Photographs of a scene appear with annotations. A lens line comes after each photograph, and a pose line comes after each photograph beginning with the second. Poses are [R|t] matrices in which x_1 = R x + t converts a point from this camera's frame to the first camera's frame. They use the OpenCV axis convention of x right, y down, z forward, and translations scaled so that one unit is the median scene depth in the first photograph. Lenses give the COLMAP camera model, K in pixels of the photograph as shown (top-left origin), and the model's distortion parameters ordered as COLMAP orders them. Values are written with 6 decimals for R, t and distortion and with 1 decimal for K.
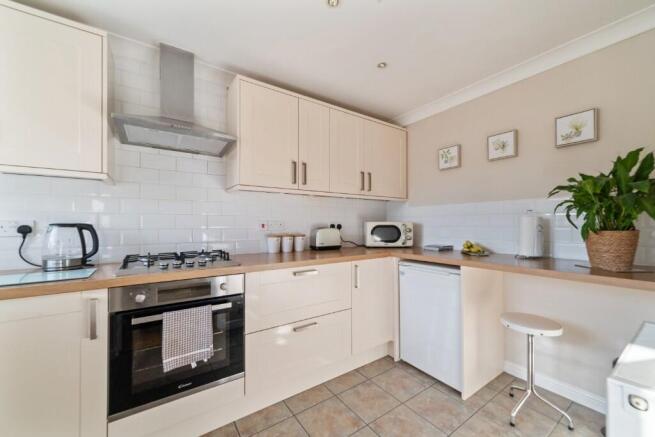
lens RADIAL K [[255.7, 0, 327.5], [0, 255.7, 218.5], [0, 0, 1]] dist [0.000859, 0.000068]
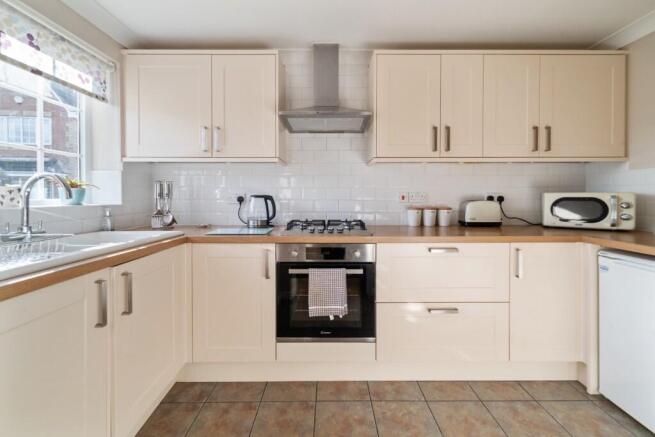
lens RADIAL K [[258.9, 0, 328.1], [0, 258.9, 195.4], [0, 0, 1]] dist [-0.000173, 0.000016]
pose [[0.821668, 0.000308, -0.569967, 0.097702], [0.011525, 0.999786, 0.017155, 0.000557], [0.569851, -0.020665, 0.821489, 0.032326]]
